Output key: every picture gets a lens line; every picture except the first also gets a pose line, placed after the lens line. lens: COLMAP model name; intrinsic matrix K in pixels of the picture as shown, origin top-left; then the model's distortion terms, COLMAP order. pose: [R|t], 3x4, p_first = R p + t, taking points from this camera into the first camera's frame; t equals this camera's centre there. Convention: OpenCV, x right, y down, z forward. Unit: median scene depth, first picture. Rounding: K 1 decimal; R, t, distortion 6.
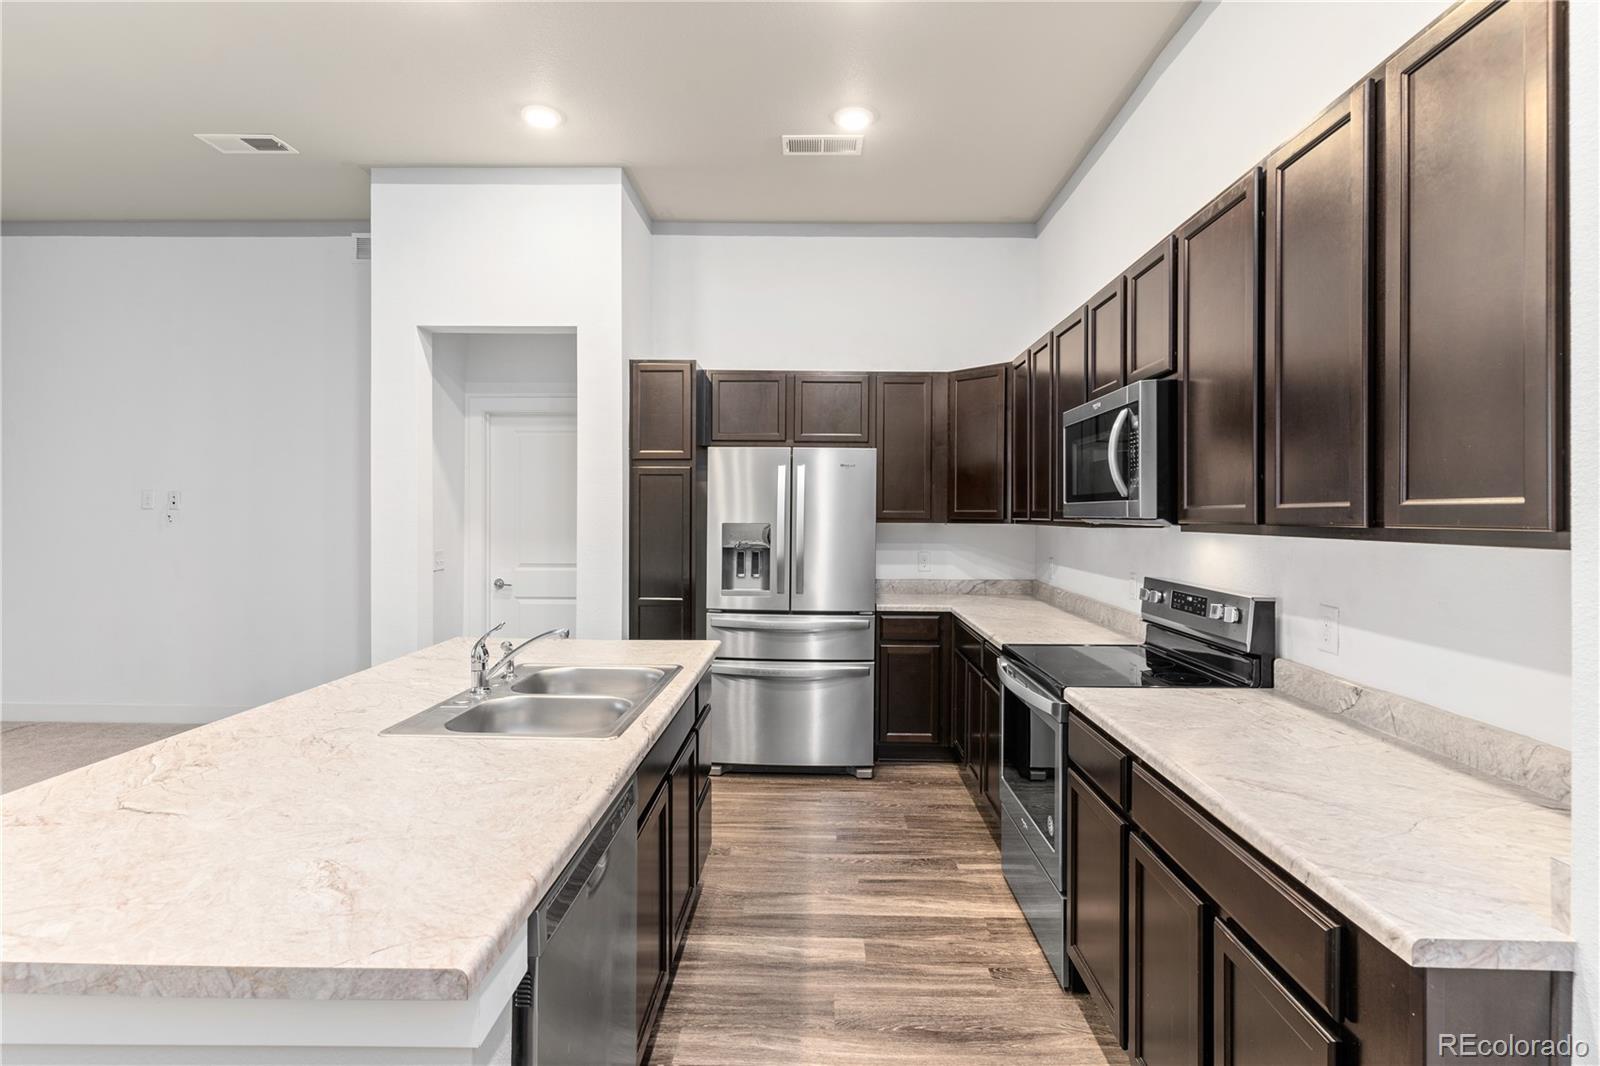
lens RADIAL K [[771.2, 0, 800.9], [0, 771.2, 519.0], [0, 0, 1]] dist [0.000483, 0.001113]
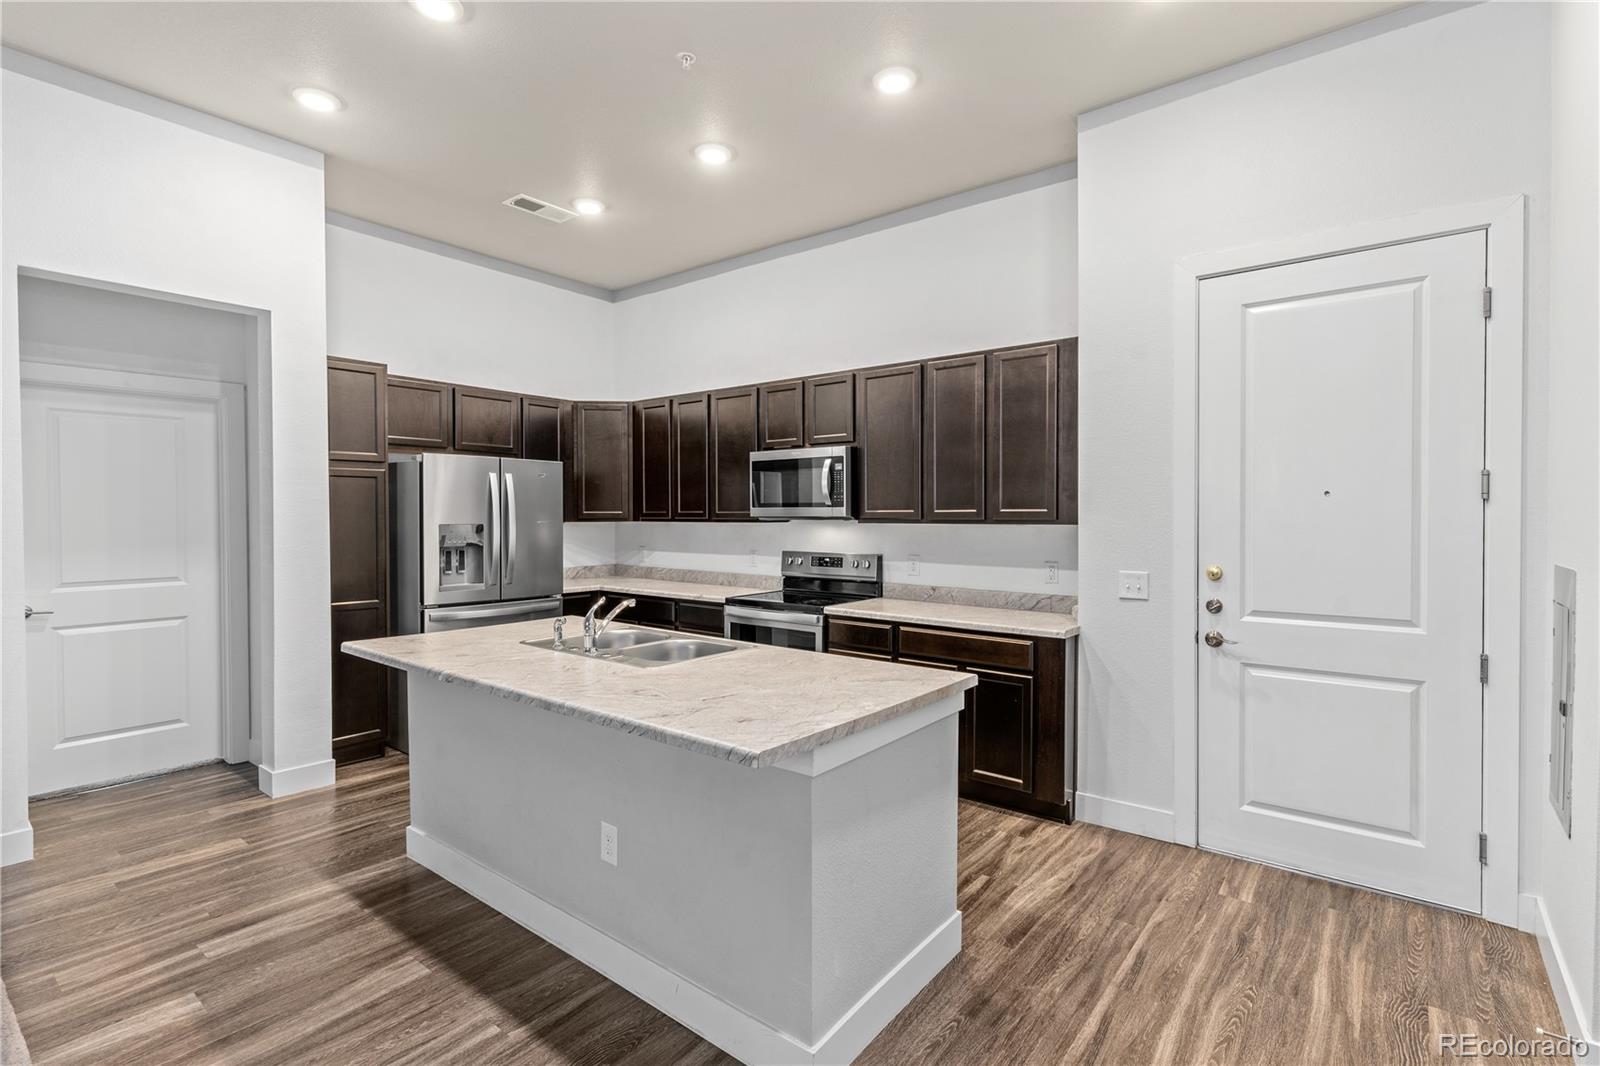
lens RADIAL K [[771.2, 0, 800.9], [0, 771.2, 519.0], [0, 0, 1]] dist [0.000483, 0.001113]
pose [[0.601886, -0.010254, 0.798516, -0.725594], [0.008107, 0.999944, 0.006730, -0.005396], [-0.798541, 0.002423, 0.601936, -0.049840]]
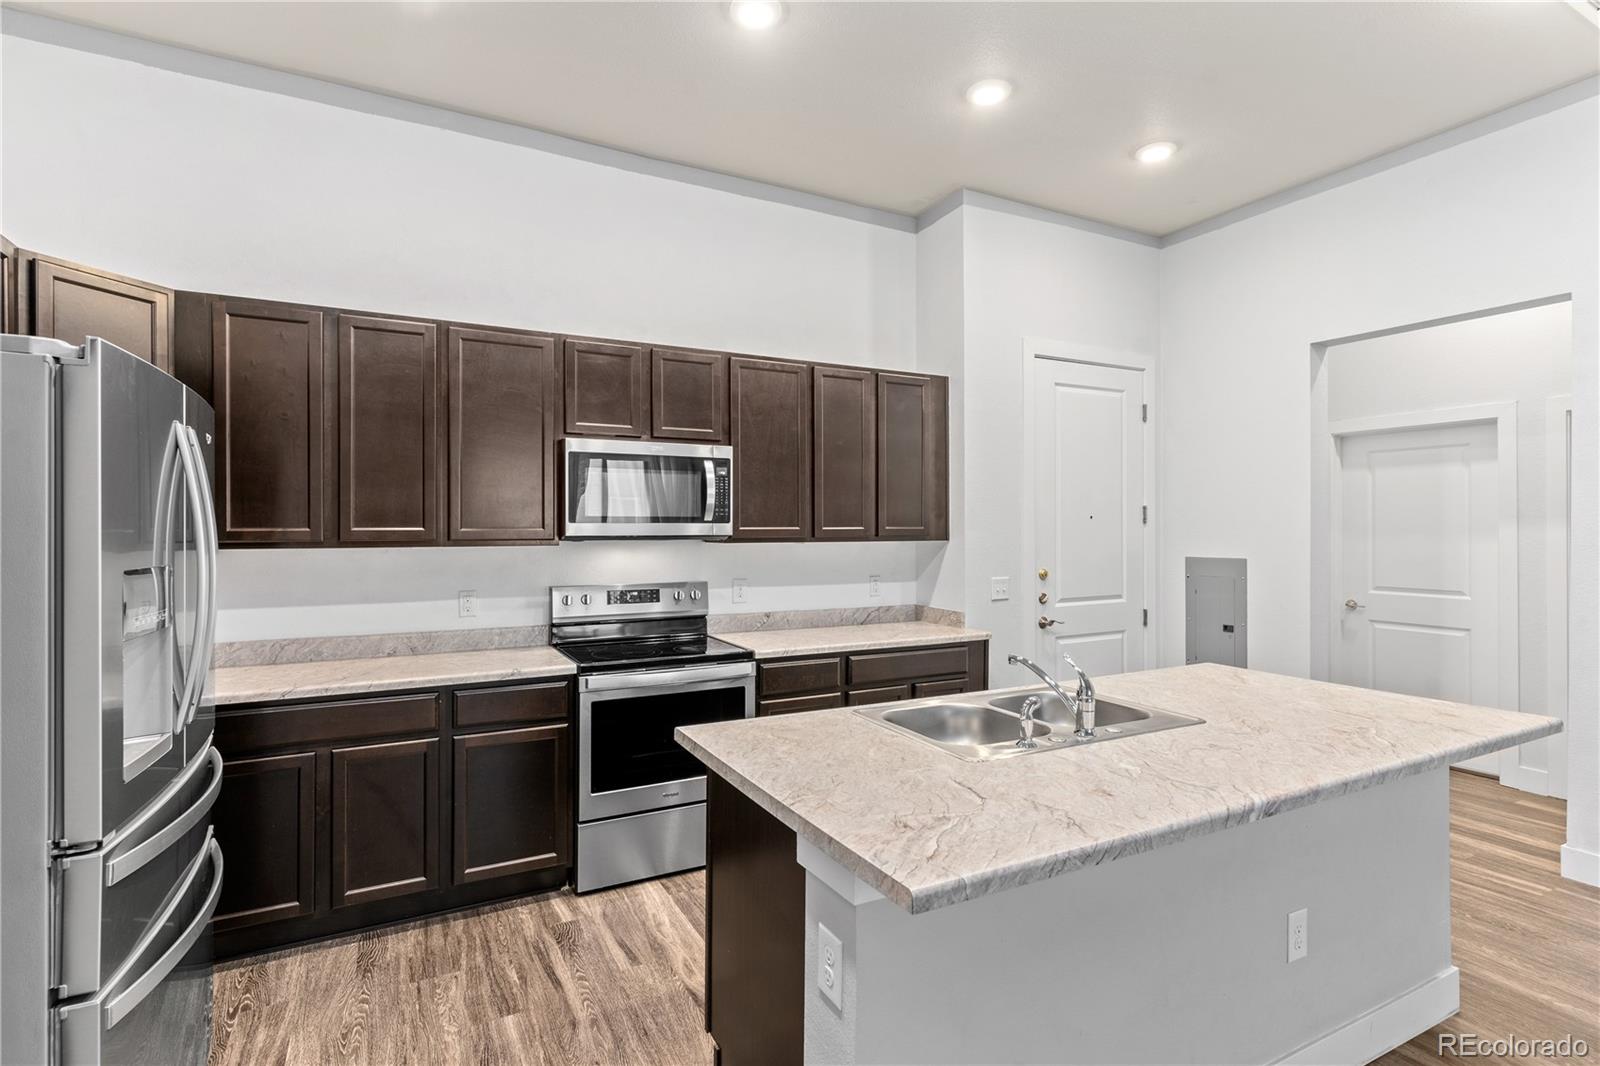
lens RADIAL K [[771.2, 0, 800.9], [0, 771.2, 519.0], [0, 0, 1]] dist [0.000483, 0.001113]
pose [[-0.490999, 0.006658, 0.871135, -0.600977], [0.004197, 0.999977, -0.005277, -0.014924], [-0.871150, 0.001065, -0.491016, 0.997142]]
